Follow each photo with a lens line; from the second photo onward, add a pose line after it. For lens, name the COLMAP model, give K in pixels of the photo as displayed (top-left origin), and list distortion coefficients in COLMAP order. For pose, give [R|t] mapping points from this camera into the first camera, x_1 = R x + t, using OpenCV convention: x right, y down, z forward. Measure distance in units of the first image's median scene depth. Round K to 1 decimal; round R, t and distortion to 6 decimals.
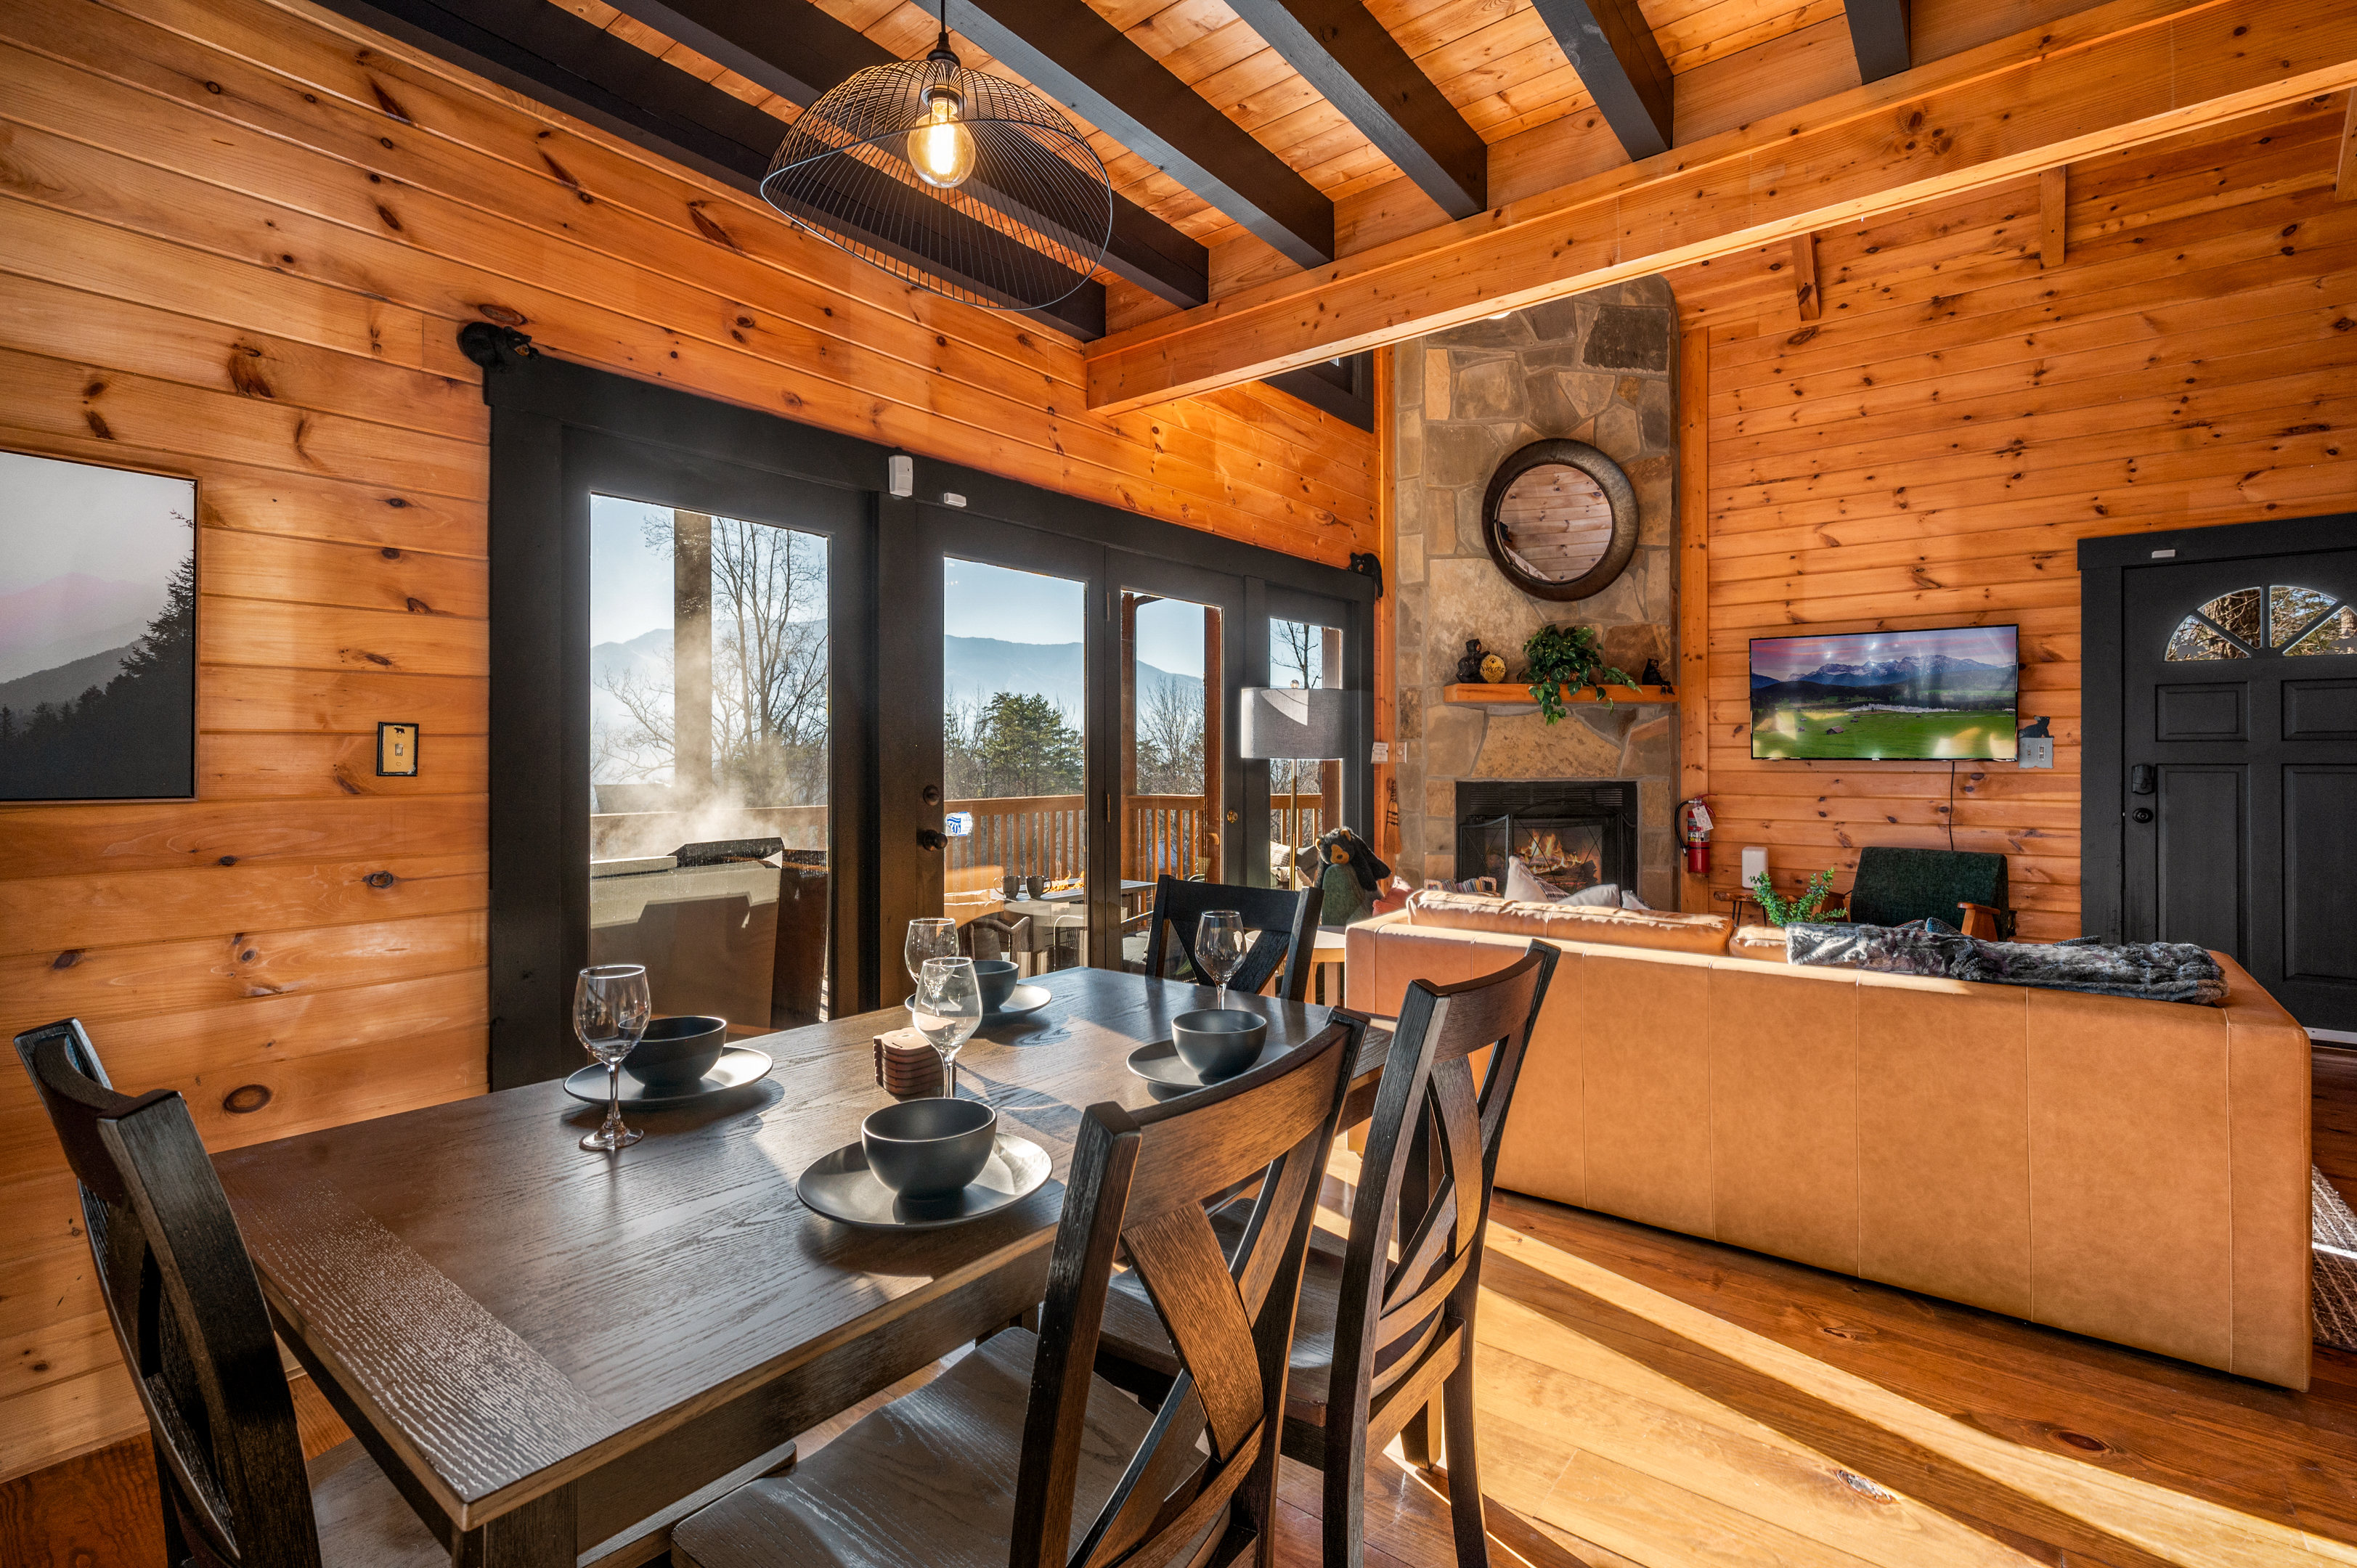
lens RADIAL K [[1103.4, 0, 1200.1], [0, 1103.4, 769.4], [0, 0, 1]] dist [-0.001341, 0.000337]
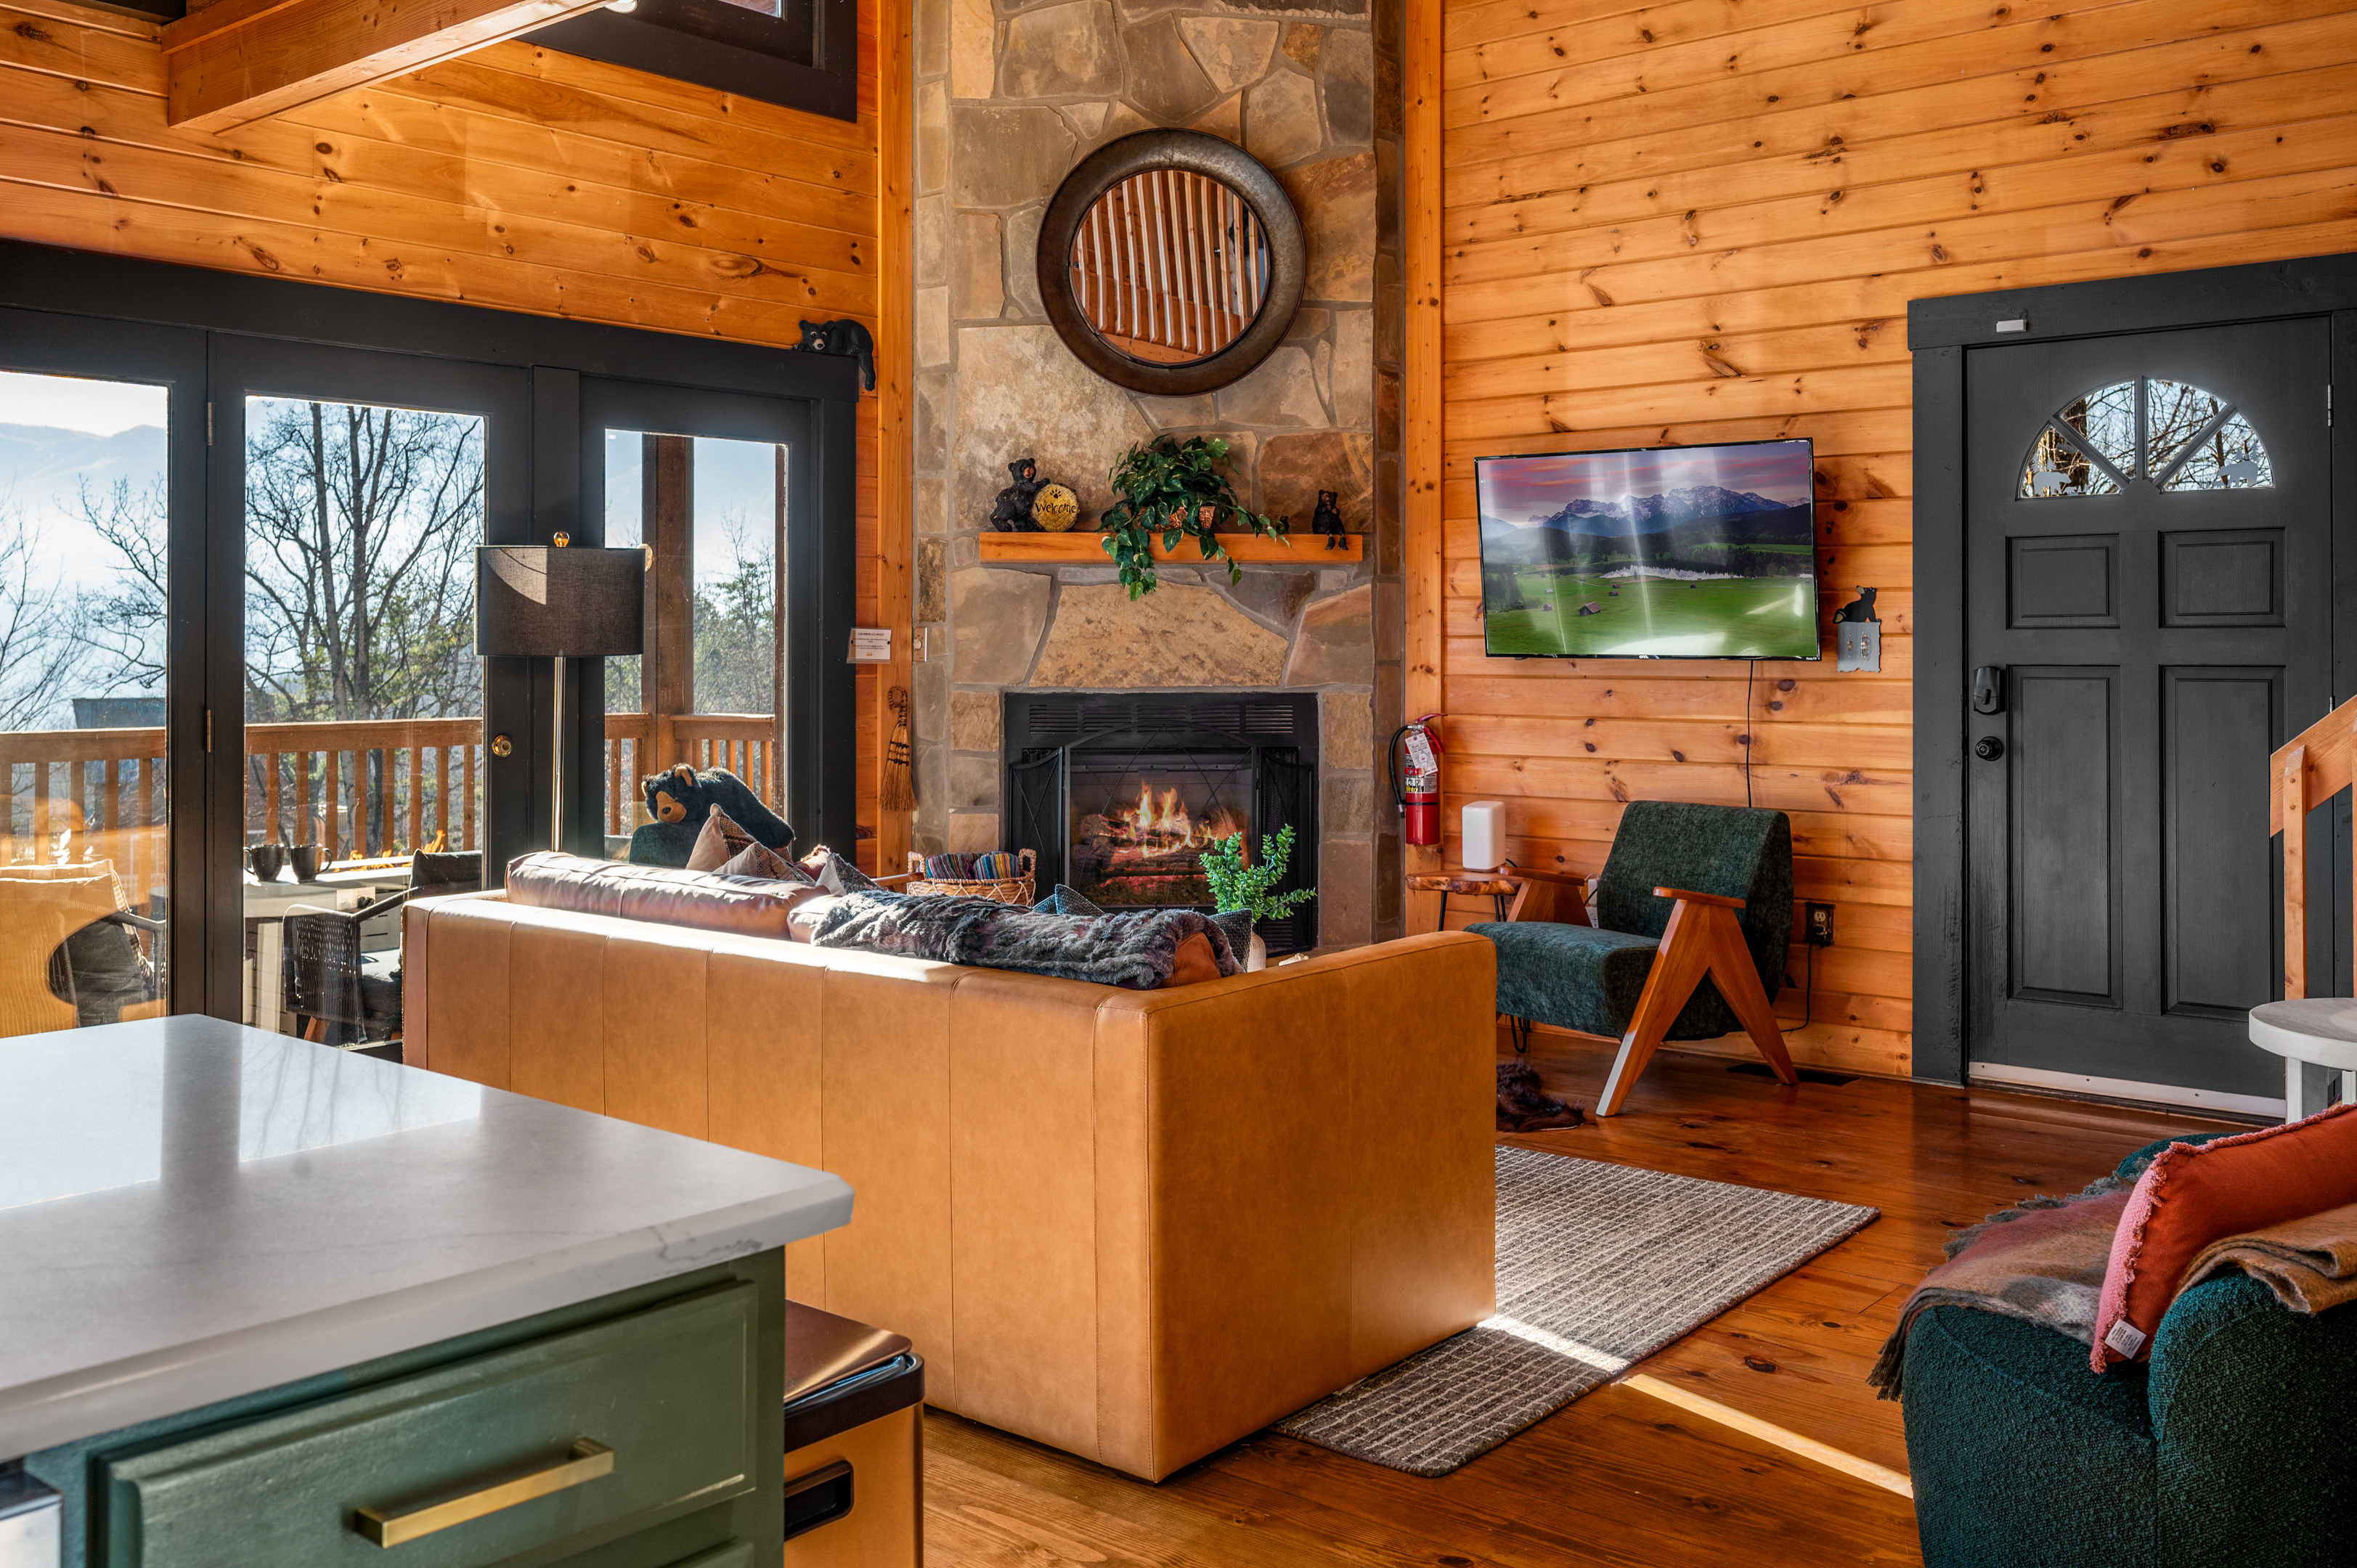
lens RADIAL K [[2064.7, 0, 1059.0], [0, 2064.7, 653.9], [0, 0, 1]] dist [-0.000537, -0.001496]
pose [[0.999667, 0.000614, -0.025786, 0.319213], [-0.000825, 0.999966, -0.008194, -0.001171], [0.025781, 0.008213, 0.999634, -0.148381]]
